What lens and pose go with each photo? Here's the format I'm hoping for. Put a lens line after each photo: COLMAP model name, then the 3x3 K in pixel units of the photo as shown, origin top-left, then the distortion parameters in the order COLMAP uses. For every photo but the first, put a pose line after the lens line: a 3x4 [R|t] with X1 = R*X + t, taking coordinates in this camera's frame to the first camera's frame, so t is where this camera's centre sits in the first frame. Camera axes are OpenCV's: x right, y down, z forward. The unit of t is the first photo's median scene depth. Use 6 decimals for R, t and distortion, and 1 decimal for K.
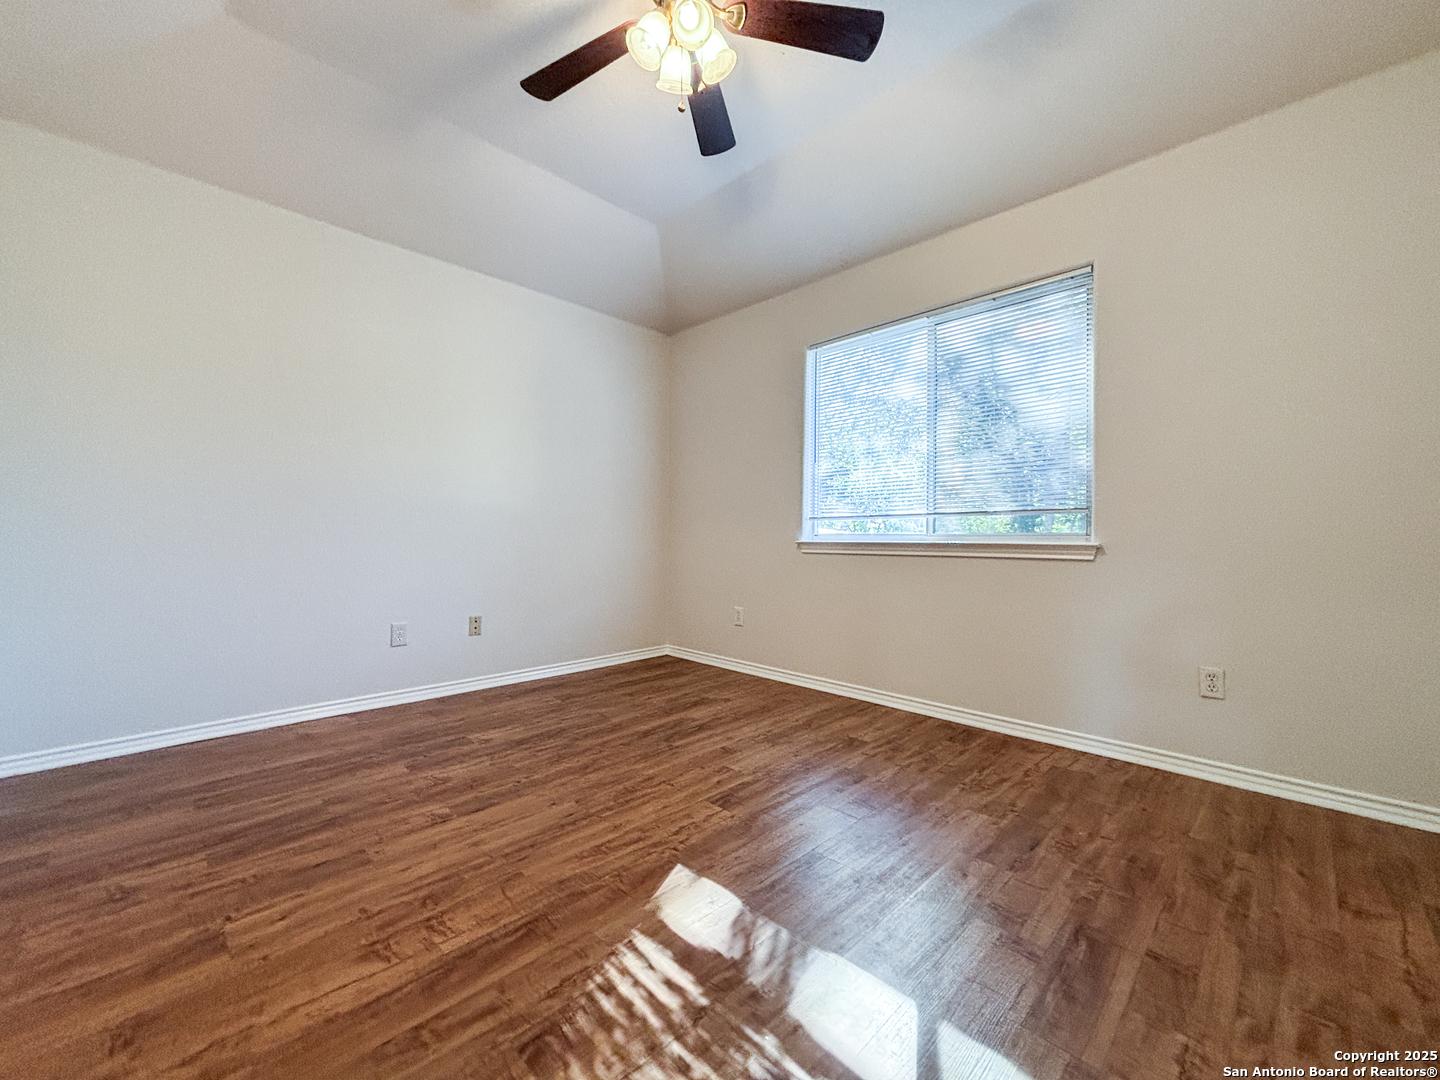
lens RADIAL K [[573.6, 0, 720.0], [0, 573.6, 540.0], [0, 0, 1]] dist [0.001309, -0.000402]
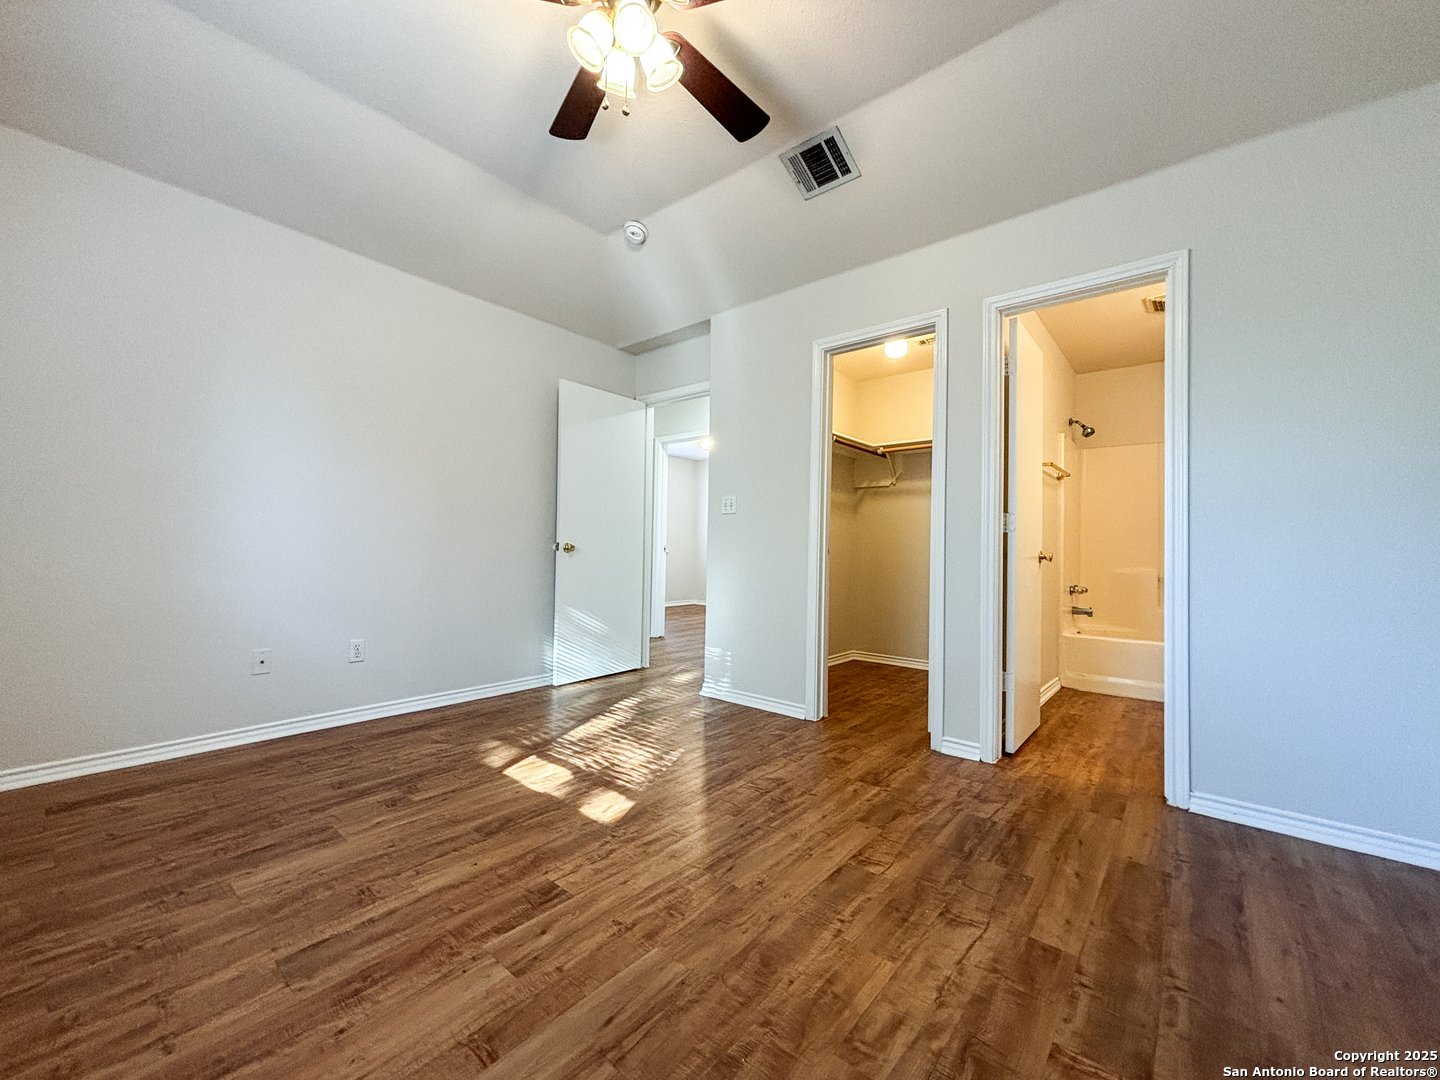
lens RADIAL K [[573.6, 0, 720.0], [0, 573.6, 540.0], [0, 0, 1]] dist [0.001309, -0.000402]
pose [[-0.995751, -0.025168, -0.088579, -0.160306], [-0.024404, 0.999655, -0.009700, -0.030057], [0.088792, -0.007497, -0.996022, 2.003640]]
